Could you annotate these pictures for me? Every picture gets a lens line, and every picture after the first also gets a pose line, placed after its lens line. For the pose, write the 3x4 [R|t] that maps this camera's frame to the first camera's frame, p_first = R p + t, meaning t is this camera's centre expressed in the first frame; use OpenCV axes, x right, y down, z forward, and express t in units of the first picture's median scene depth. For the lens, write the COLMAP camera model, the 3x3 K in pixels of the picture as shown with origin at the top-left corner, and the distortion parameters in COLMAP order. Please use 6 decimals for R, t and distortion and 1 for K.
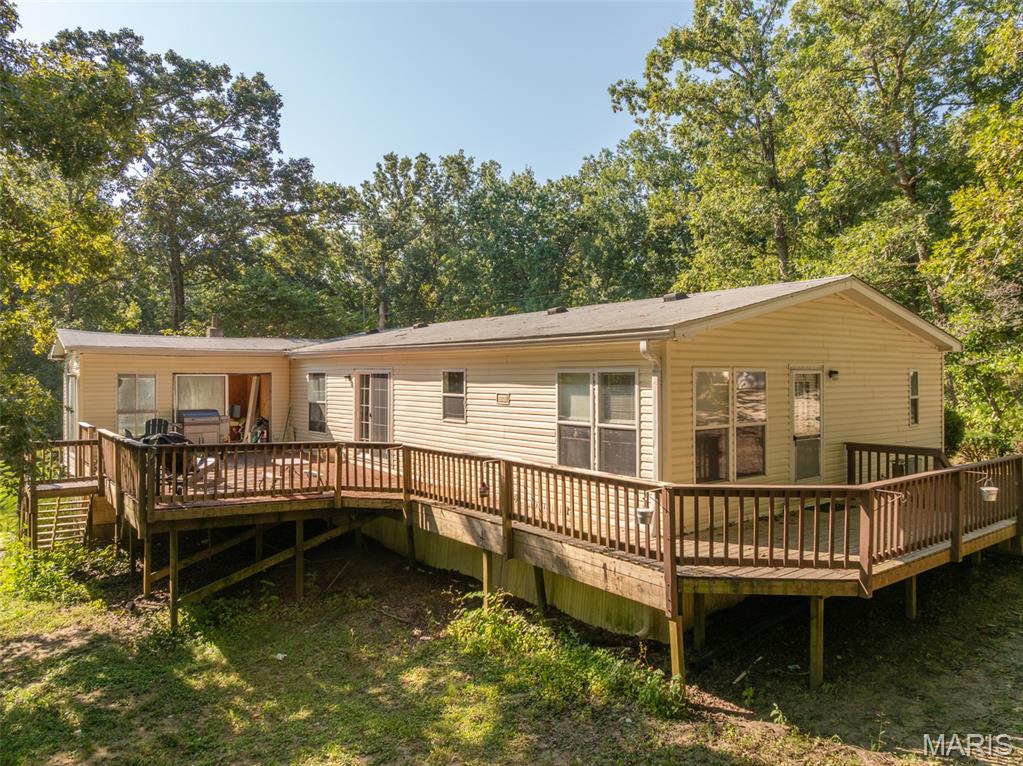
lens RADIAL K [[718.8, 0, 511.5], [0, 718.8, 383.0], [0, 0, 1]] dist [-0.045197, 0.004308]
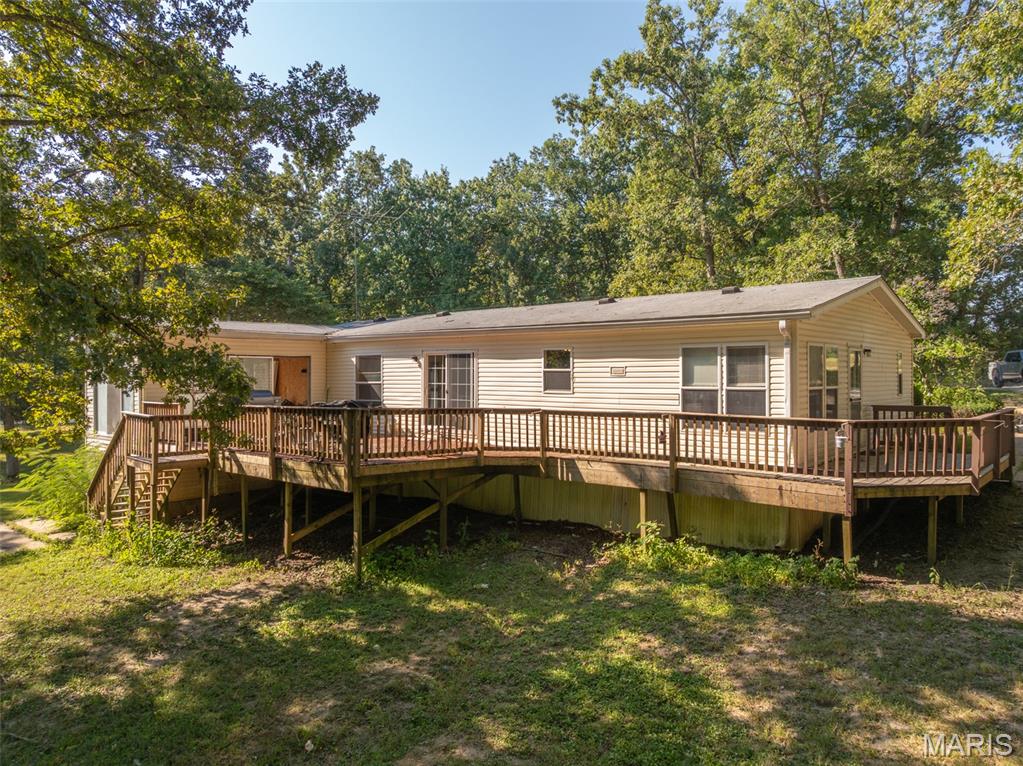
lens RADIAL K [[718.8, 0, 511.5], [0, 718.8, 383.0], [0, 0, 1]] dist [-0.045197, 0.004308]
pose [[0.979601, -0.000592, 0.200953, -0.399840], [0.000559, 1.000000, 0.000223, 0.038870], [-0.200953, -0.000107, 0.979601, -0.126329]]
